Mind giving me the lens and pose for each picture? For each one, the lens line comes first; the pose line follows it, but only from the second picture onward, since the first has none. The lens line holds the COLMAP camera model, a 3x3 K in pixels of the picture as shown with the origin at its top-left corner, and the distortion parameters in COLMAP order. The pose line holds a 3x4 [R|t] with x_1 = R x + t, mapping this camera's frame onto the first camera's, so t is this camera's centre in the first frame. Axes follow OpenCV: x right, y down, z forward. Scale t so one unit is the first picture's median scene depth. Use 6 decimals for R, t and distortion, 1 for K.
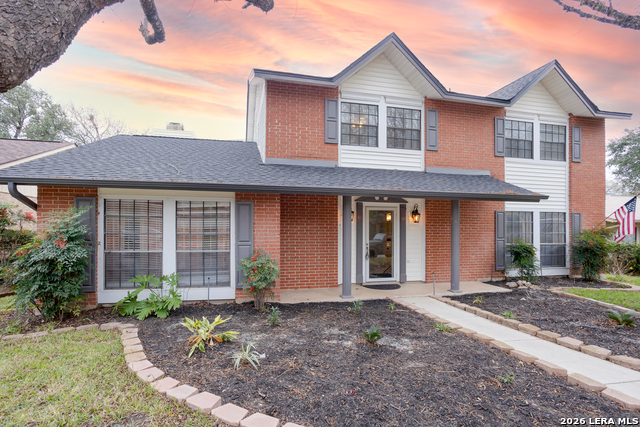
lens RADIAL K [[316.0, 0, 312.4], [0, 316.0, 227.1], [0, 0, 1]] dist [-0.051183, 0.029607]
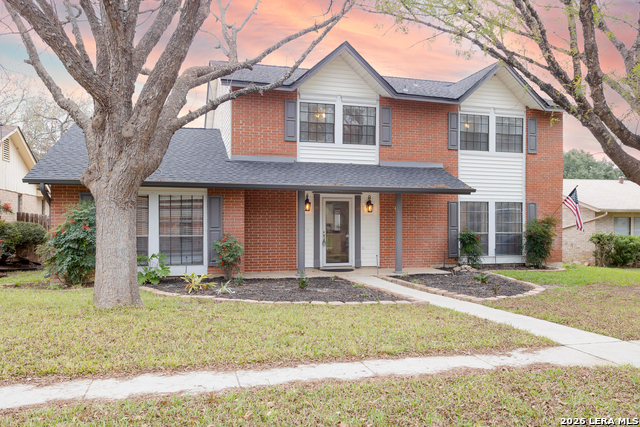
lens RADIAL K [[493.9, 0, 319.5], [0, 493.9, 222.0], [0, 0, 1]] dist [-0.016348, -0.002301]
pose [[0.998875, -0.001868, 0.047391, 0.076011], [0.001646, 0.999987, 0.004728, 0.010666], [-0.047399, -0.004644, 0.998865, -0.716327]]
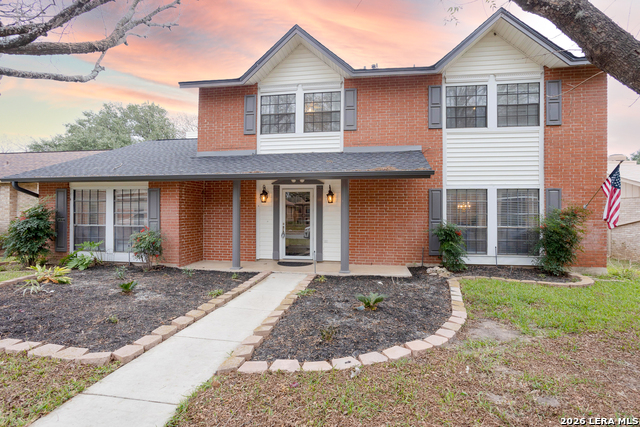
lens RADIAL K [[307.9, 0, 315.8], [0, 307.9, 211.8], [0, 0, 1]] dist [-0.052239, 0.027780]
pose [[0.931563, -0.003419, -0.363563, 0.657887], [0.003486, 0.999994, -0.000473, 0.014071], [0.363563, -0.000827, 0.931569, 0.056574]]
